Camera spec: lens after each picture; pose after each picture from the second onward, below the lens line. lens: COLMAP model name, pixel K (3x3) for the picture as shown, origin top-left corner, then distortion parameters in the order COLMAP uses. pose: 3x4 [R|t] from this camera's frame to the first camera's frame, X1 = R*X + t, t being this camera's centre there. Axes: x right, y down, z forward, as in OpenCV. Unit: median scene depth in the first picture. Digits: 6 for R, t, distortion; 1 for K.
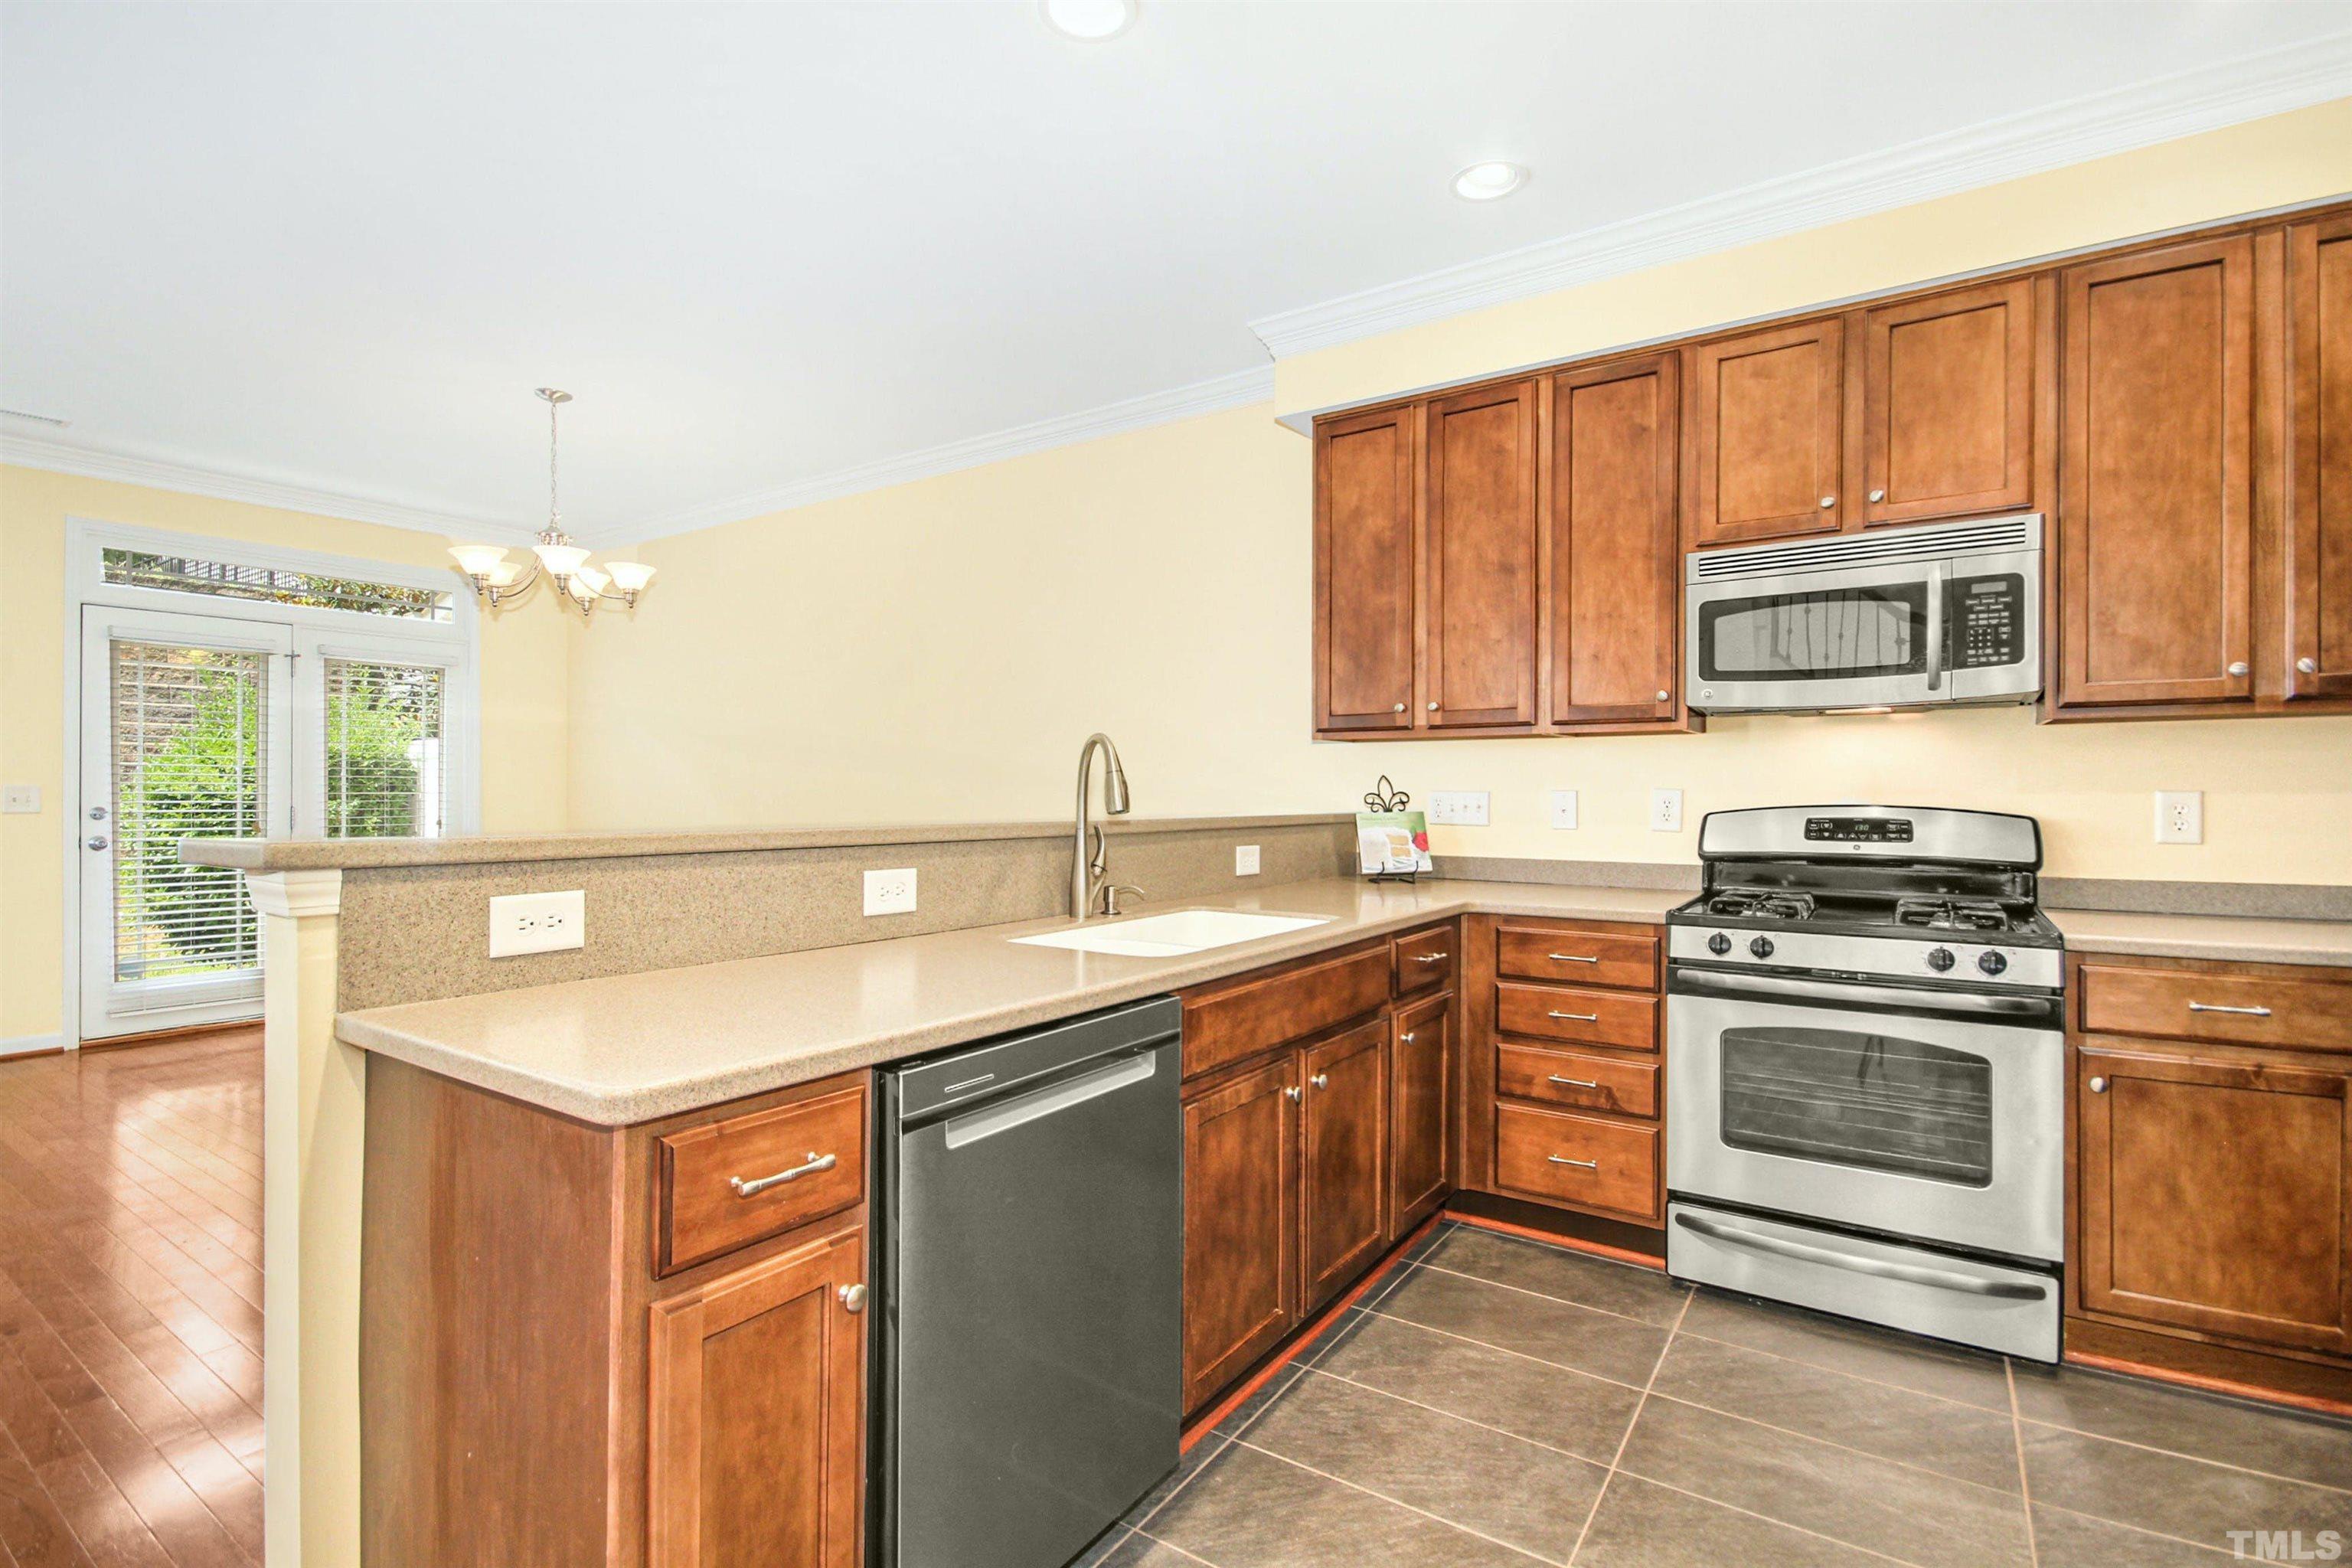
lens RADIAL K [[1104.8, 0, 1169.3], [0, 1104.8, 785.5], [0, 0, 1]] dist [0.001602, -0.000315]
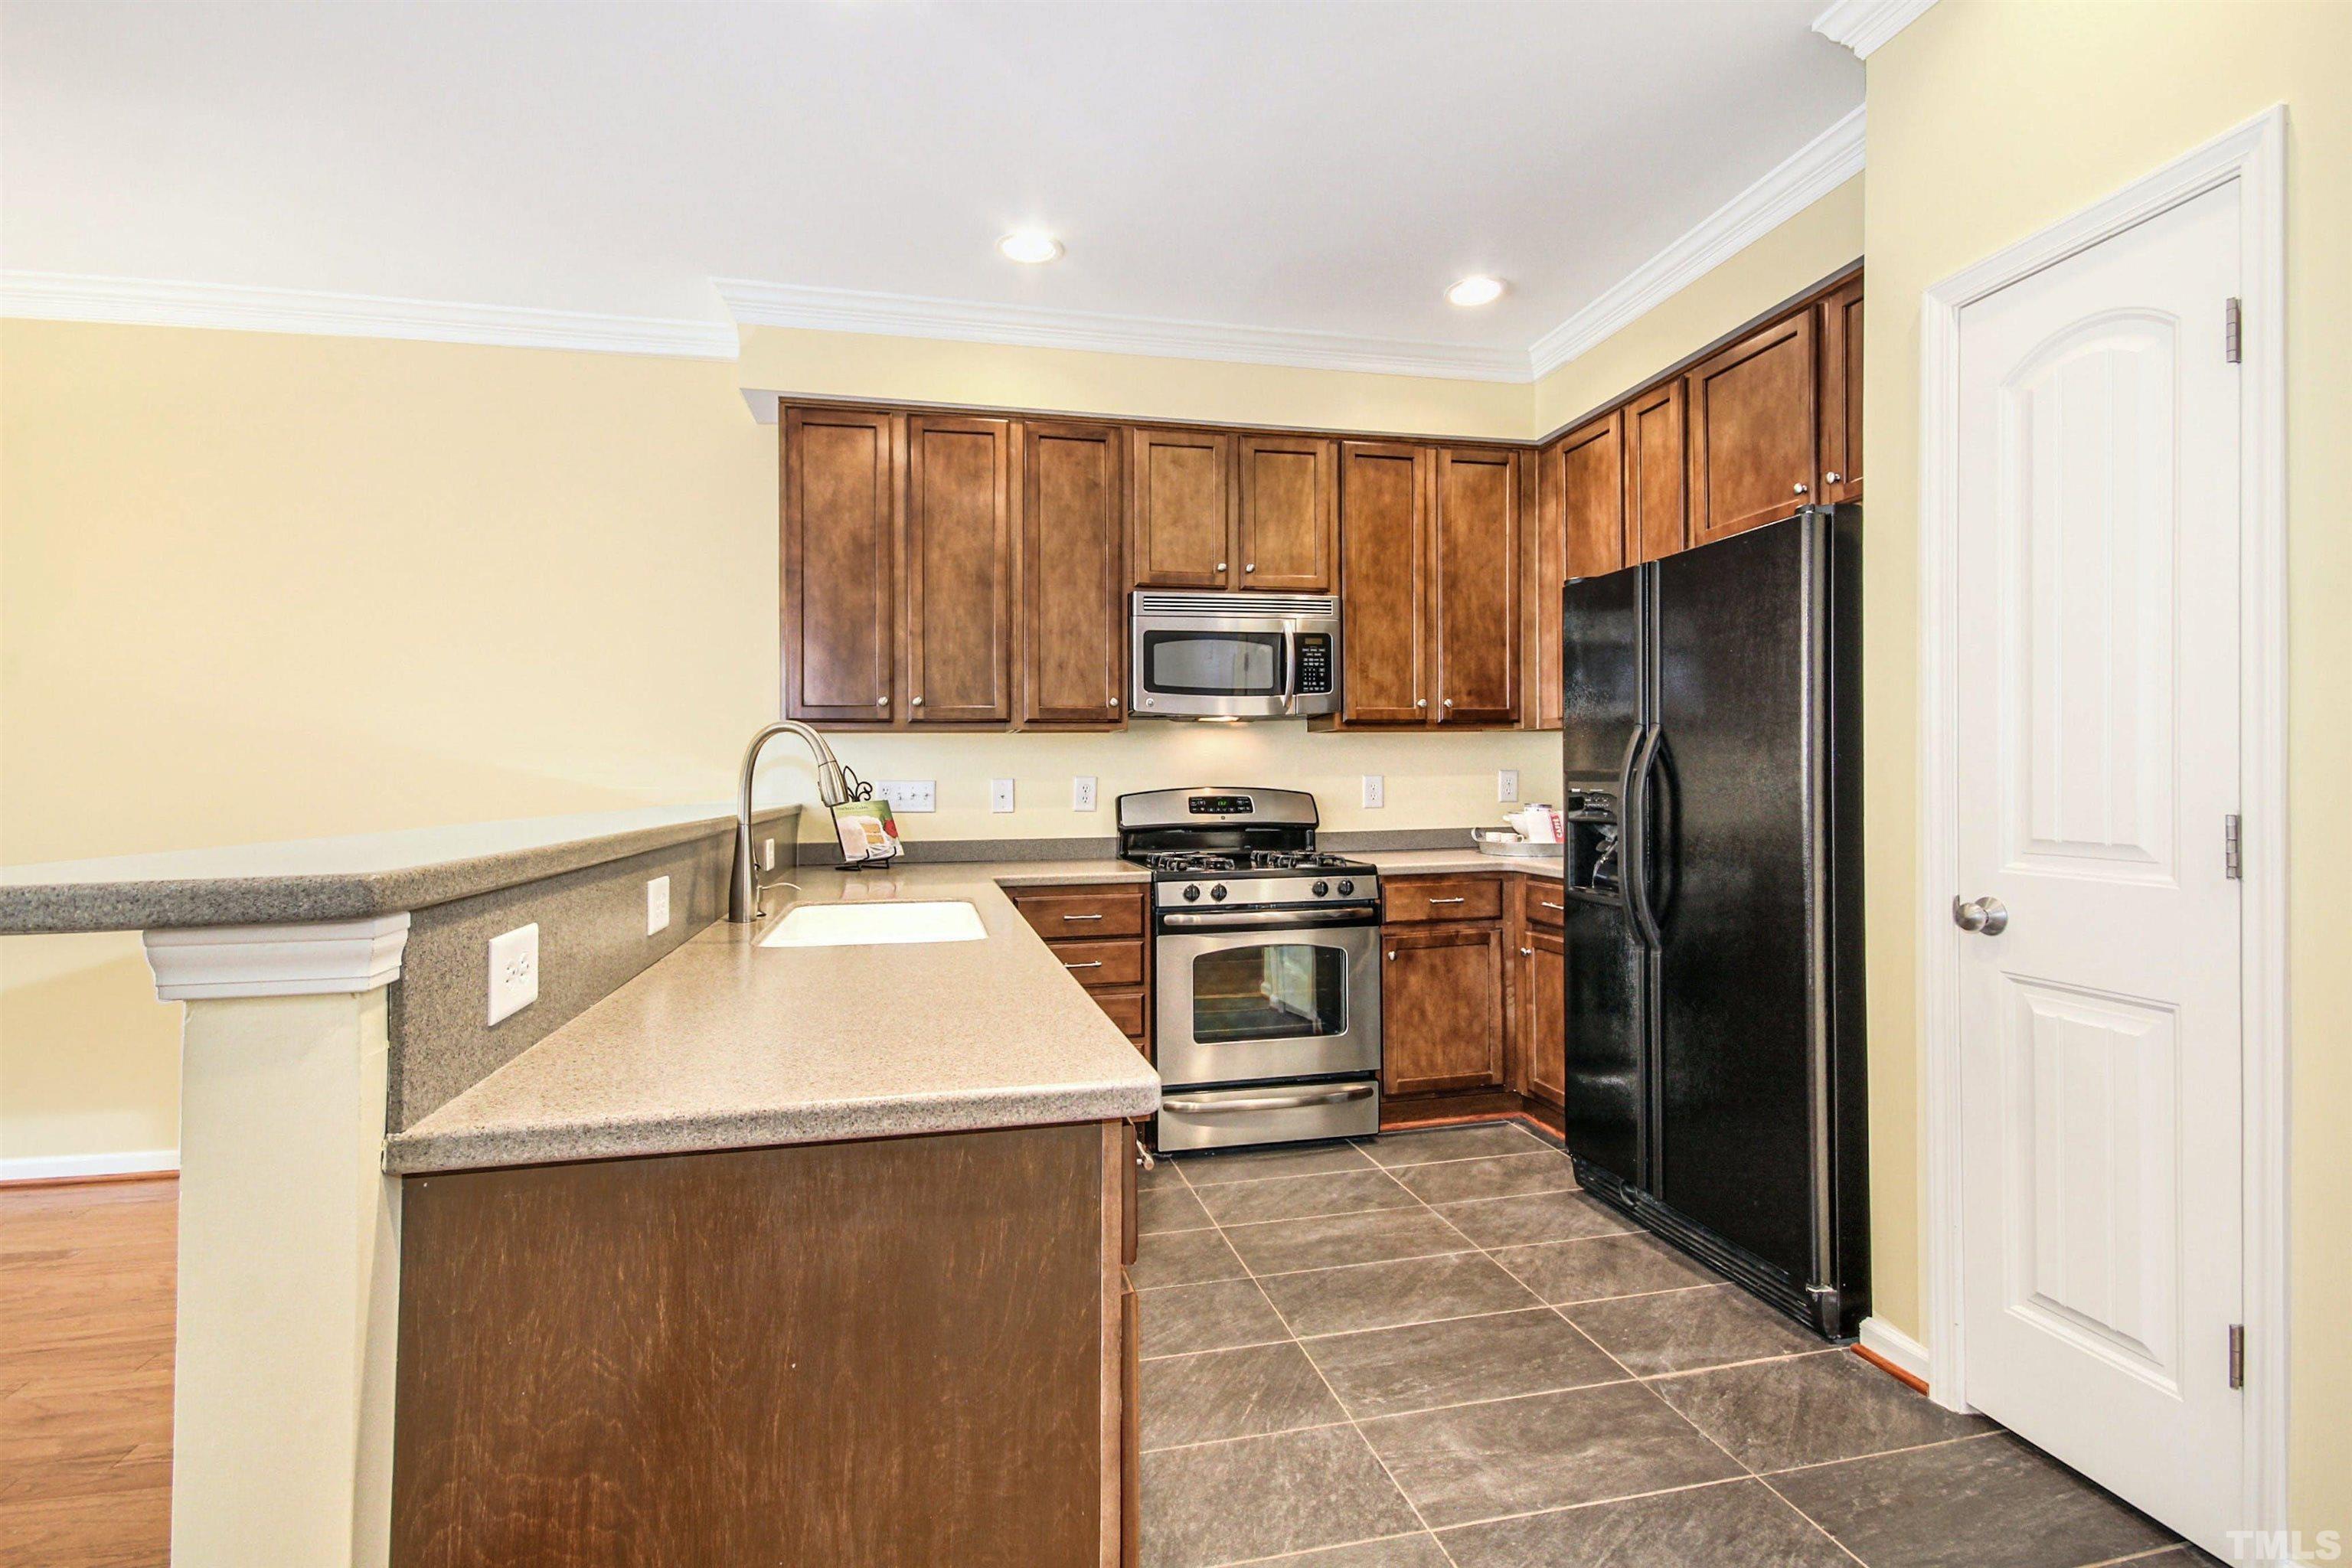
lens RADIAL K [[1104.8, 0, 1167.0], [0, 1104.8, 788.7], [0, 0, 1]] dist [0.001602, -0.000315]
pose [[0.681167, -0.015429, 0.731966, -0.465570], [0.005899, 0.999861, 0.015586, -0.002536], [-0.732104, -0.006299, 0.681163, 0.111871]]
